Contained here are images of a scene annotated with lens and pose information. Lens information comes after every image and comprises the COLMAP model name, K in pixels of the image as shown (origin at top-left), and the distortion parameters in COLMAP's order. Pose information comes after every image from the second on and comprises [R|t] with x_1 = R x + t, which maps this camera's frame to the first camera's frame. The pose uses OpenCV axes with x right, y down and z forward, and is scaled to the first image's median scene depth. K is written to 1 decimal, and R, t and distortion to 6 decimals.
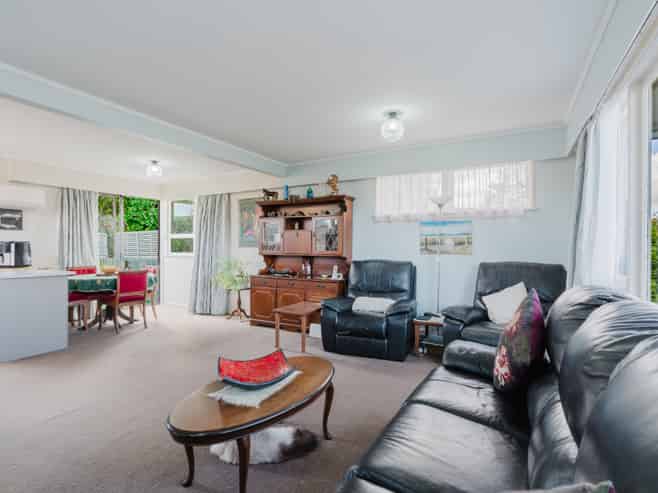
lens RADIAL K [[338.4, 0, 329.0], [0, 338.4, 246.5], [0, 0, 1]] dist [-0.003414, -0.000420]
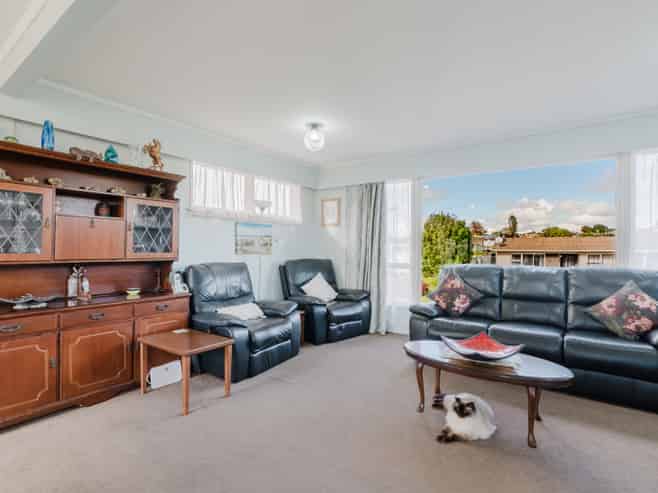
lens RADIAL K [[338.4, 0, 329.0], [0, 338.4, 246.5], [0, 0, 1]] dist [-0.003414, -0.000420]
pose [[0.122988, 0.003119, 0.992403, -0.652076], [-0.007534, 0.999969, -0.002210, -0.001608], [-0.992380, -0.007205, 0.123008, 0.610248]]
